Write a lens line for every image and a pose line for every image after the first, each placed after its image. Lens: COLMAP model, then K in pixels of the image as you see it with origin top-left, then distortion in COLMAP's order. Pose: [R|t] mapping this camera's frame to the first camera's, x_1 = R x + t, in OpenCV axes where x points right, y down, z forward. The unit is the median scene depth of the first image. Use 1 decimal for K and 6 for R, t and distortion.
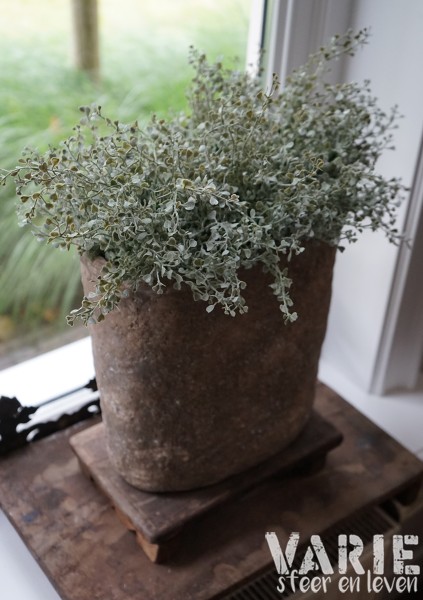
lens RADIAL K [[869.2, 0, 206.5], [0, 869.2, 301.9], [0, 0, 1]] dist [0.001348, 0.000000]
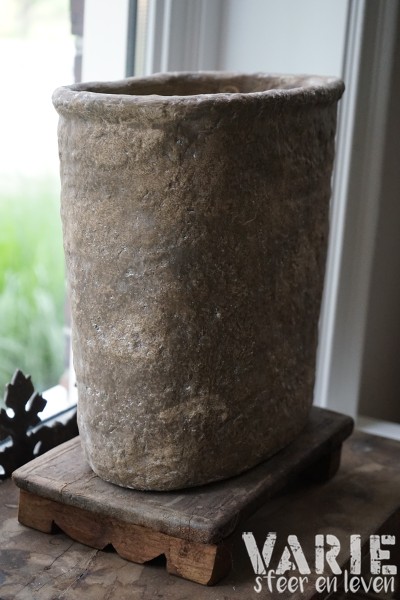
lens RADIAL K [[1200.0, 0, 201.4], [0, 1200.0, 305.0], [0, 0, 1]] dist [-0.070701, 0.000000]
pose [[0.903651, -0.104693, 0.415276, -0.435594], [0.235075, 0.931783, -0.276623, 0.360326], [-0.357987, 0.347592, 0.866617, 0.123562]]
